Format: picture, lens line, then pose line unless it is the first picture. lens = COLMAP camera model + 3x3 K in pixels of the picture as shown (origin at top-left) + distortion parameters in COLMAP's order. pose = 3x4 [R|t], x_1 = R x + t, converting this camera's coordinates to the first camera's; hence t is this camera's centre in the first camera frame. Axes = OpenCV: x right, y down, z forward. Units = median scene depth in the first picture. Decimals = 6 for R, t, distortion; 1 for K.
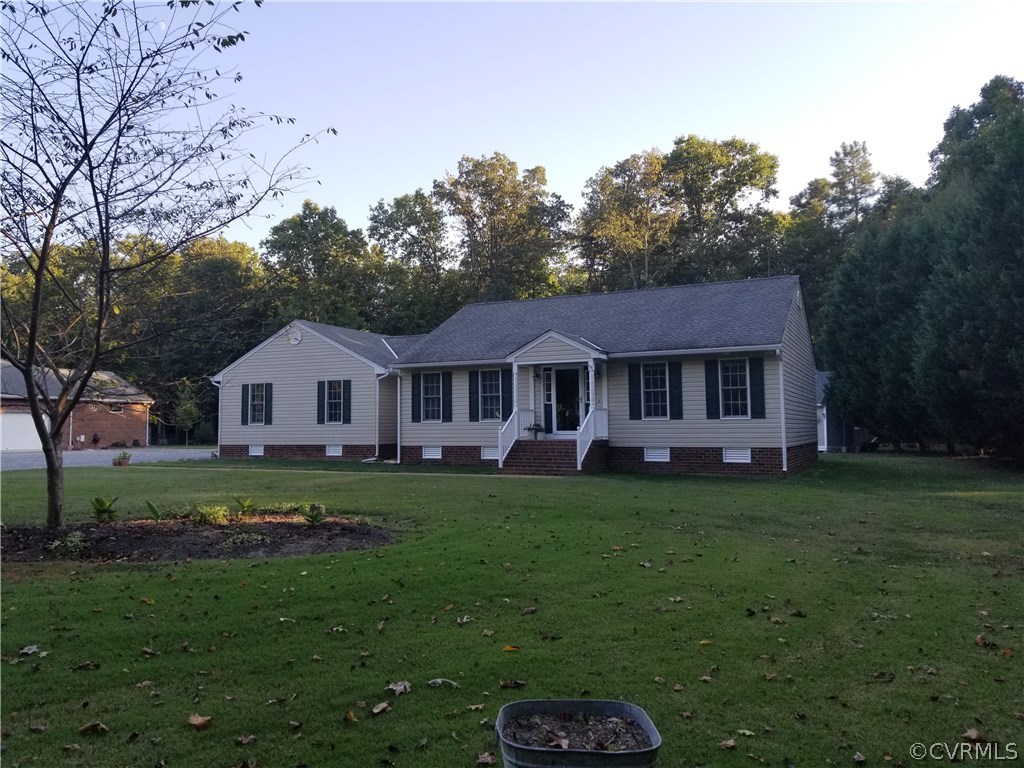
lens RADIAL K [[787.9, 0, 495.6], [0, 787.9, 361.5], [0, 0, 1]] dist [0.077424, -0.123384]
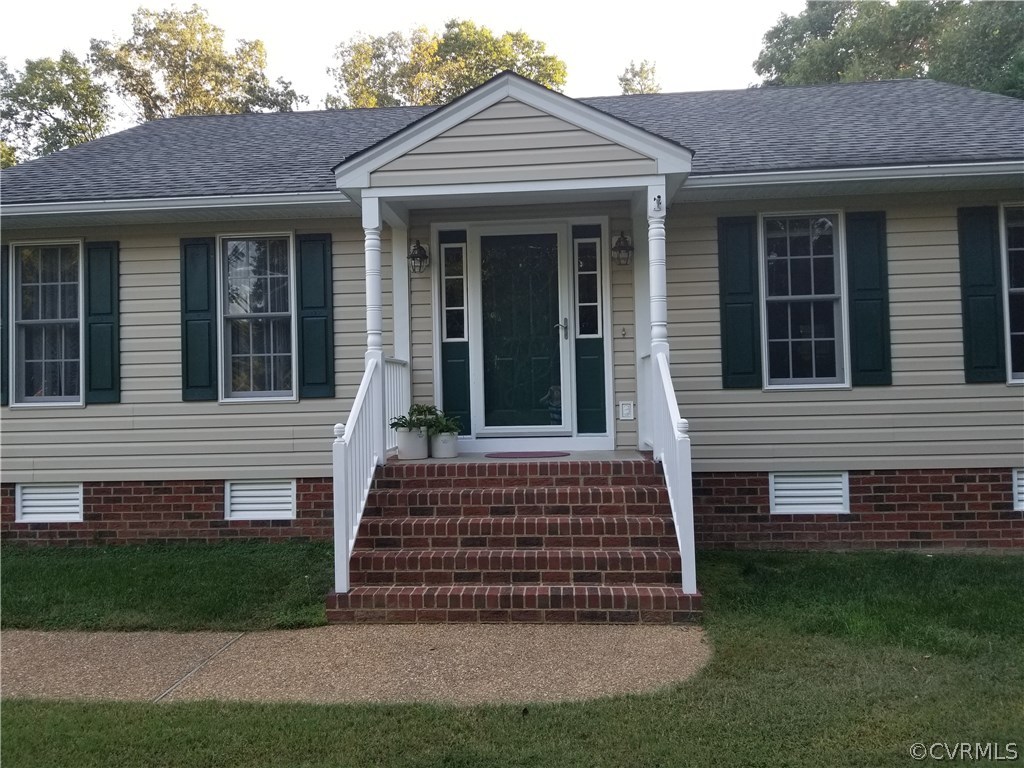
lens RADIAL K [[787.9, 0, 495.6], [0, 787.9, 361.5], [0, 0, 1]] dist [0.077424, -0.123384]
pose [[0.927278, 0.001578, 0.374371, -0.013038], [-0.015708, 0.999274, 0.034695, 0.017029], [-0.374045, -0.038053, 0.926630, 0.237239]]
